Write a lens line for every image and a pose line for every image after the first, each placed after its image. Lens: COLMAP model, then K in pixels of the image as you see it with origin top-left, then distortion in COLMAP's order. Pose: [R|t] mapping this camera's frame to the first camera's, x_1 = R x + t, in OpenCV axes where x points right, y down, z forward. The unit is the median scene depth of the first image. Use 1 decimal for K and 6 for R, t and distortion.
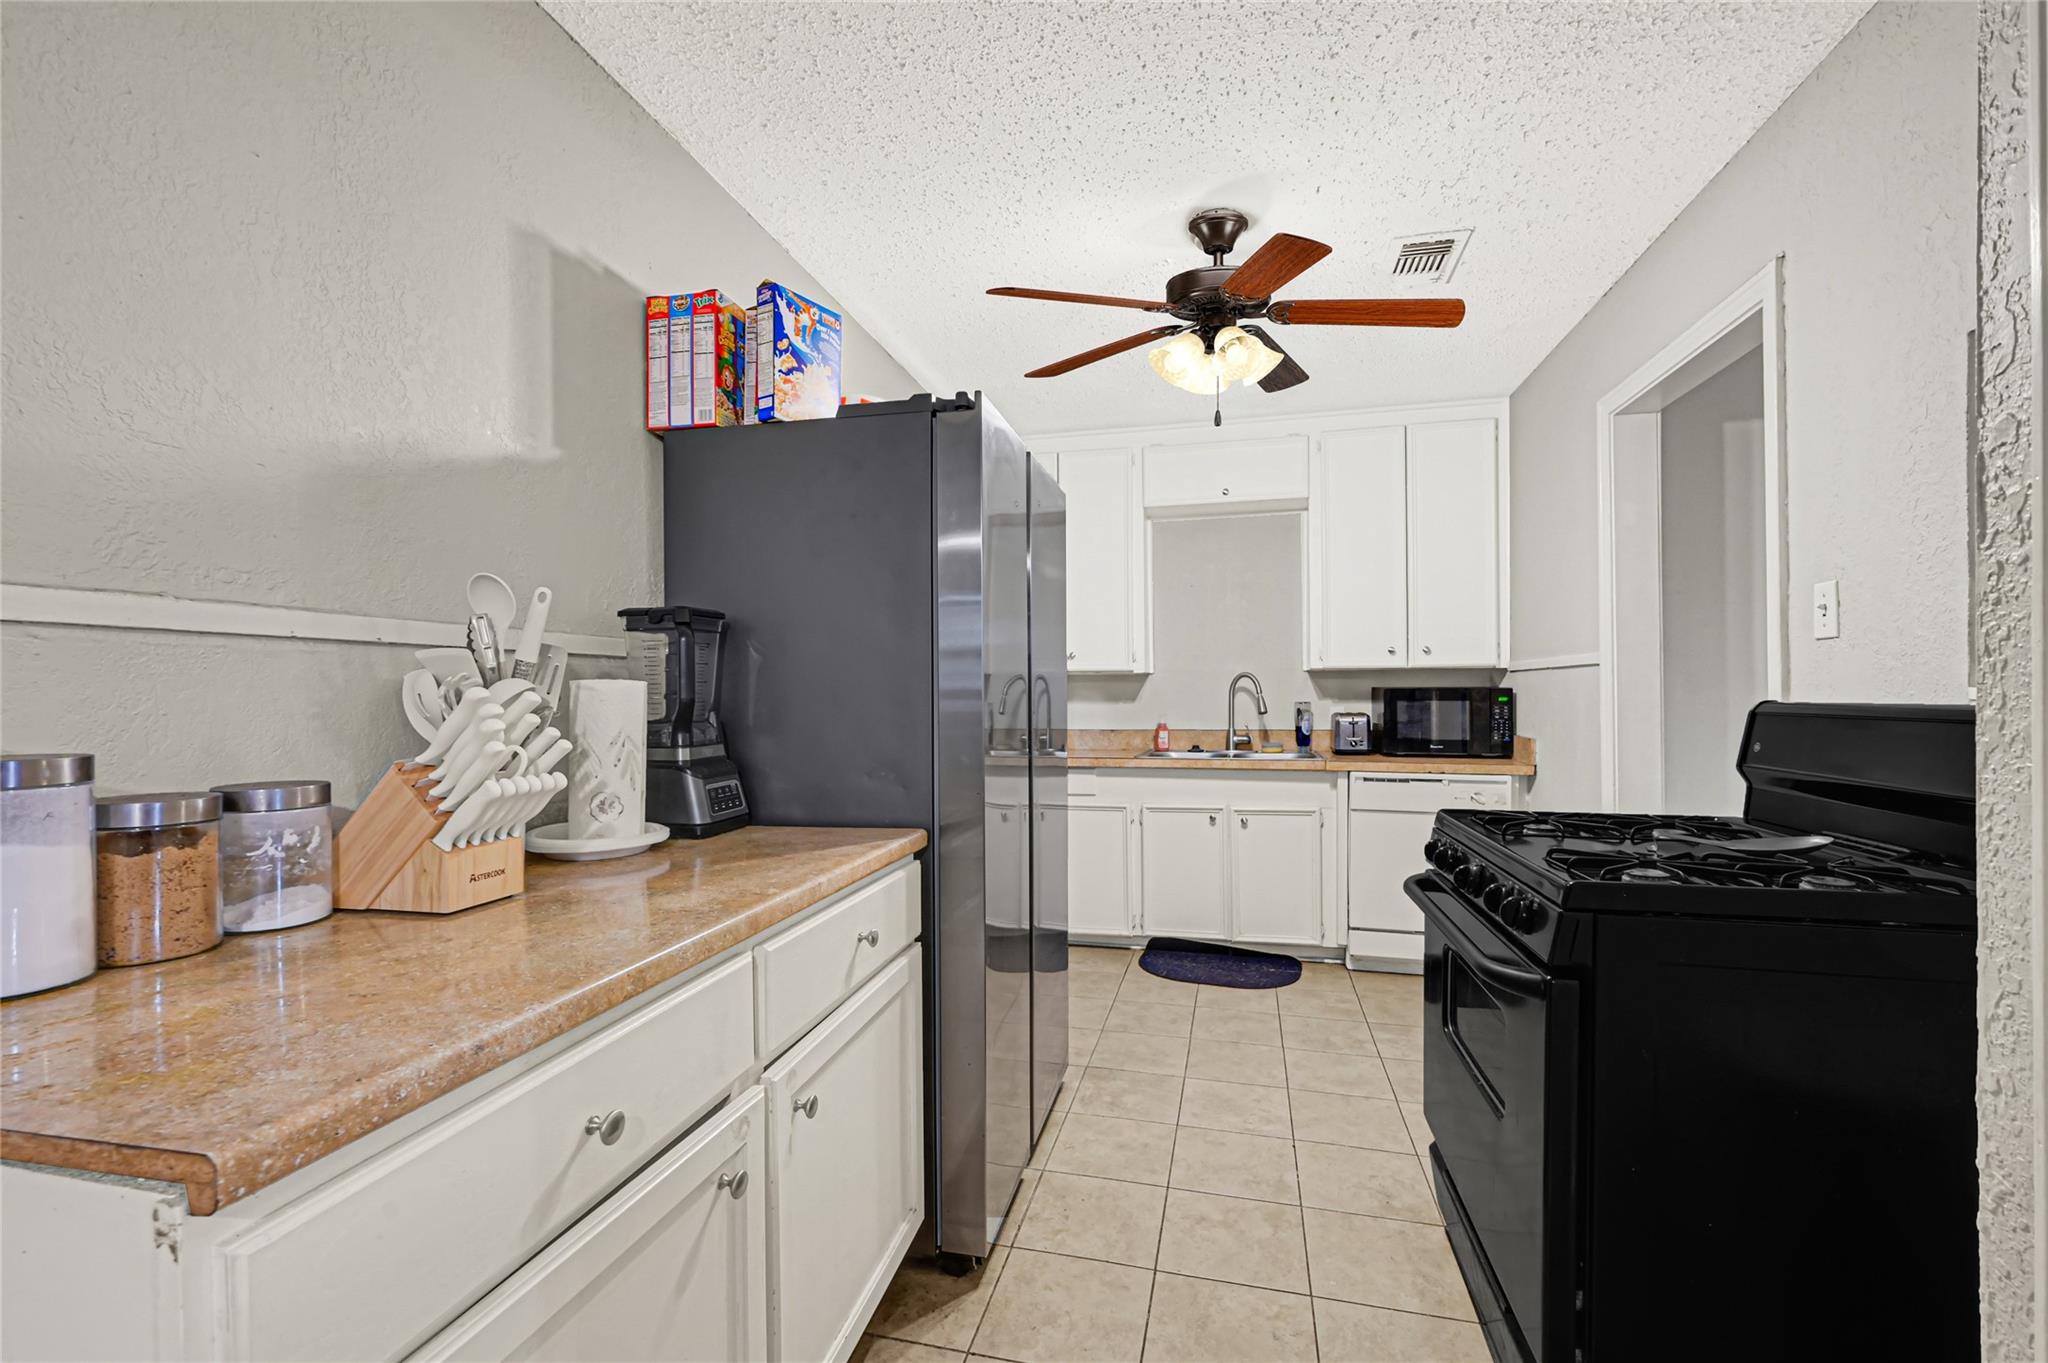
lens RADIAL K [[875.2, 0, 1017.5], [0, 875.2, 705.3], [0, 0, 1]] dist [-0.000078, 0.000120]
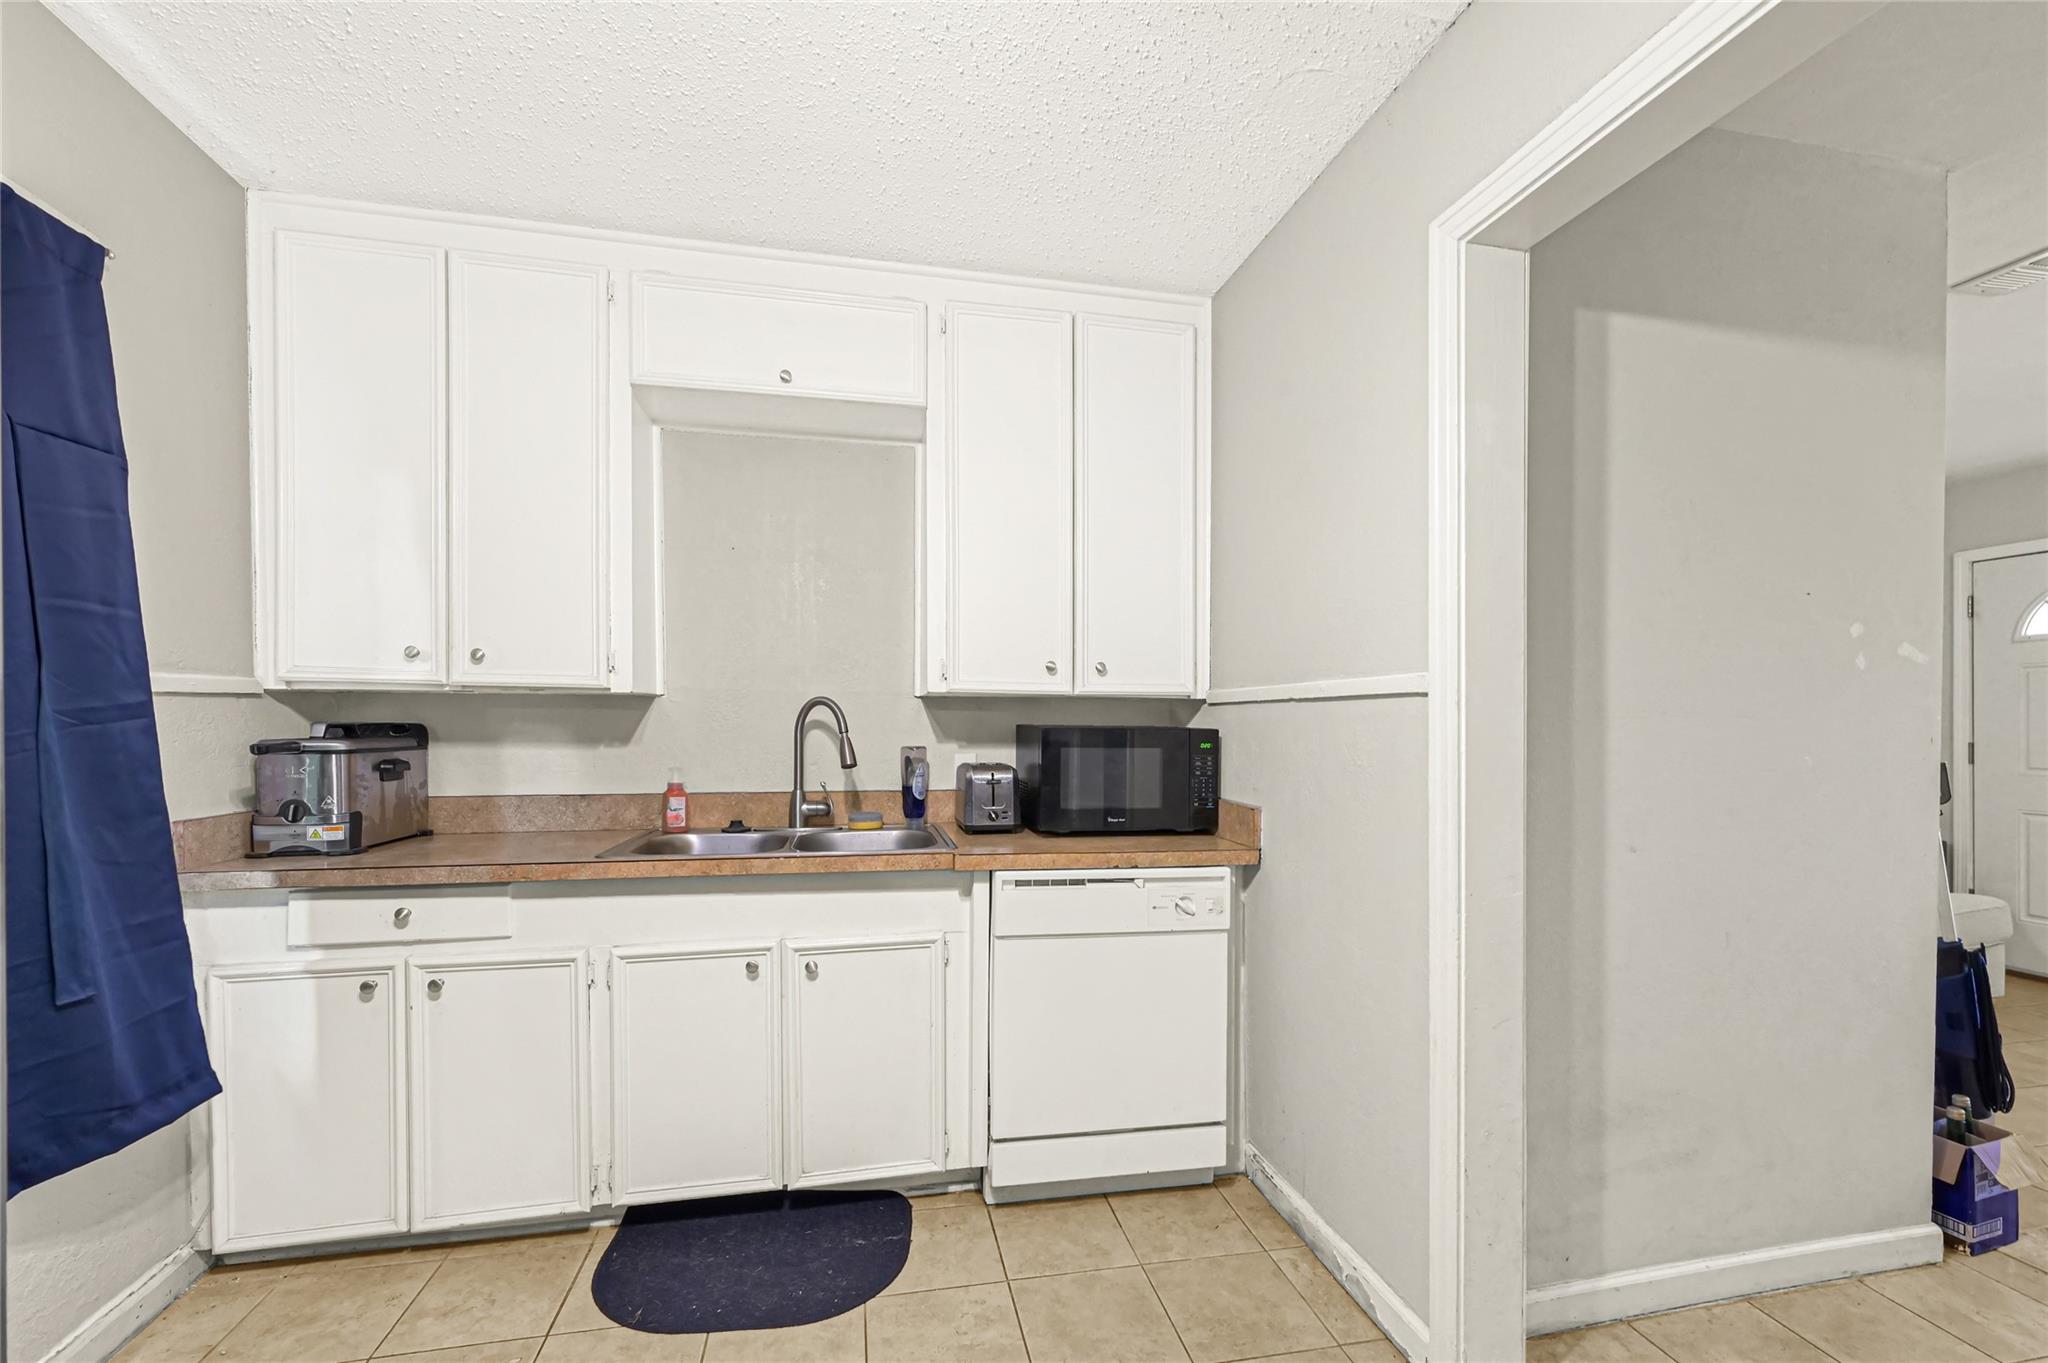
lens RADIAL K [[835.6, 0, 1025.5], [0, 835.6, 721.9], [0, 0, 1]] dist [-0.001083, 0.000028]
pose [[0.896311, 0.012975, 0.443236, 0.139861], [-0.006525, 0.999850, -0.016074, -0.012697], [-0.443378, 0.011515, 0.896261, 0.453364]]
